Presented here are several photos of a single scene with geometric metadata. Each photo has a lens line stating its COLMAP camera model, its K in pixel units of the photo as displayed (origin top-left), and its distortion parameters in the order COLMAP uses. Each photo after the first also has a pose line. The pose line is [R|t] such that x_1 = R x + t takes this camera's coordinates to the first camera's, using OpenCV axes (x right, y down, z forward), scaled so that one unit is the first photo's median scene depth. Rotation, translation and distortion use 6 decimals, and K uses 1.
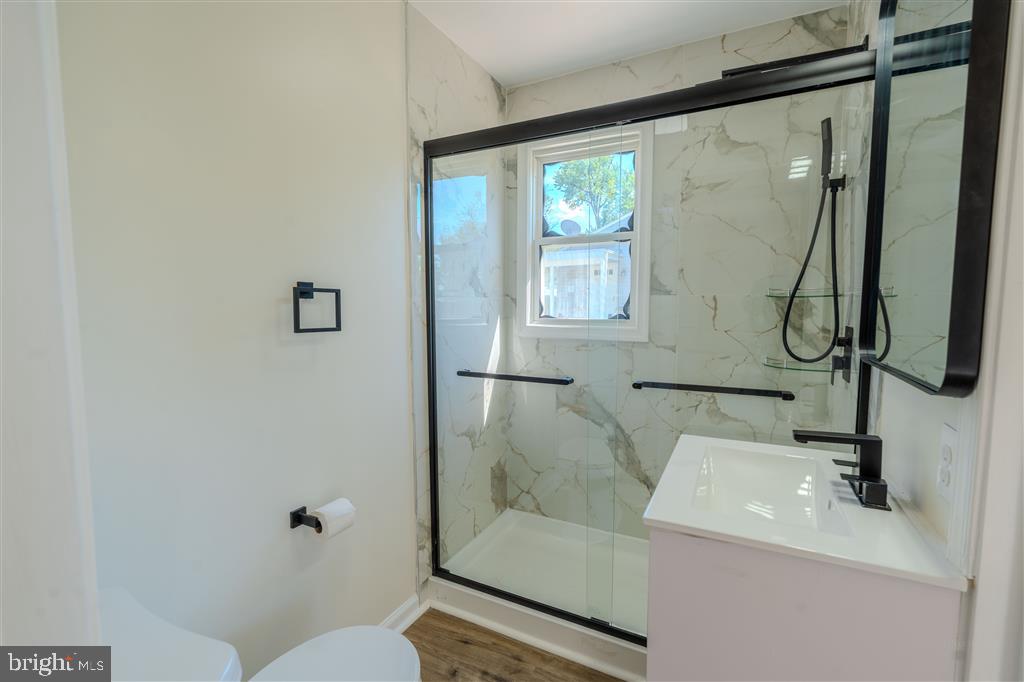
lens RADIAL K [[447.7, 0, 512.8], [0, 447.7, 338.5], [0, 0, 1]] dist [-0.002390, -0.000409]
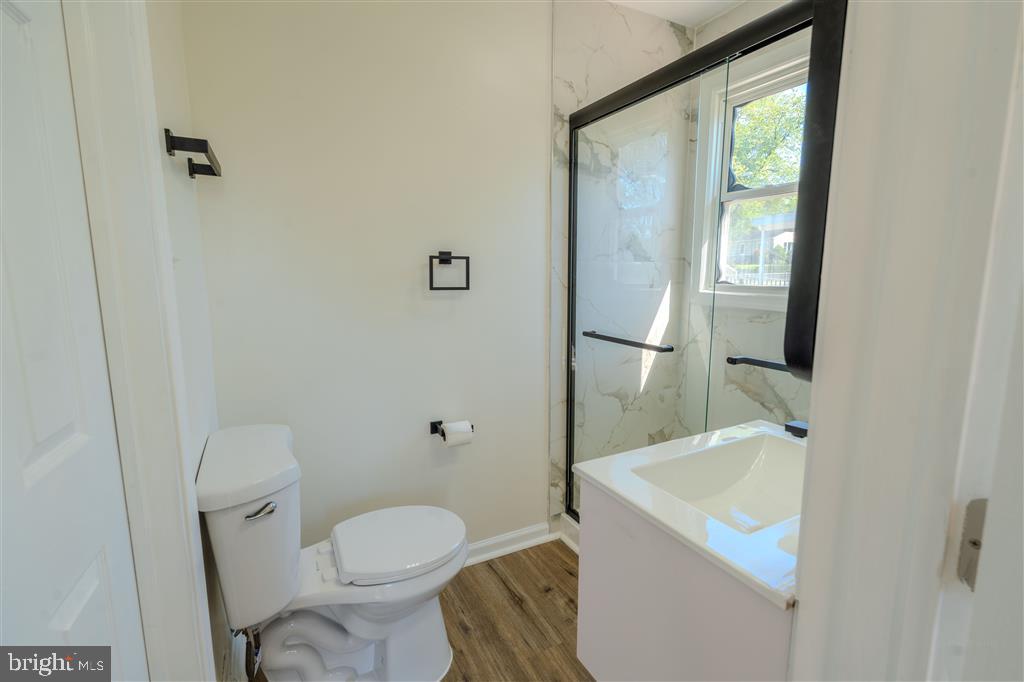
lens RADIAL K [[447.7, 0, 498.0], [0, 447.7, 333.9], [0, 0, 1]] dist [-0.002390, -0.000409]
pose [[0.820929, 0.081678, -0.565159, 0.283533], [-0.042764, 0.995732, 0.081787, -0.000221], [0.569427, -0.042973, 0.820918, 0.004569]]
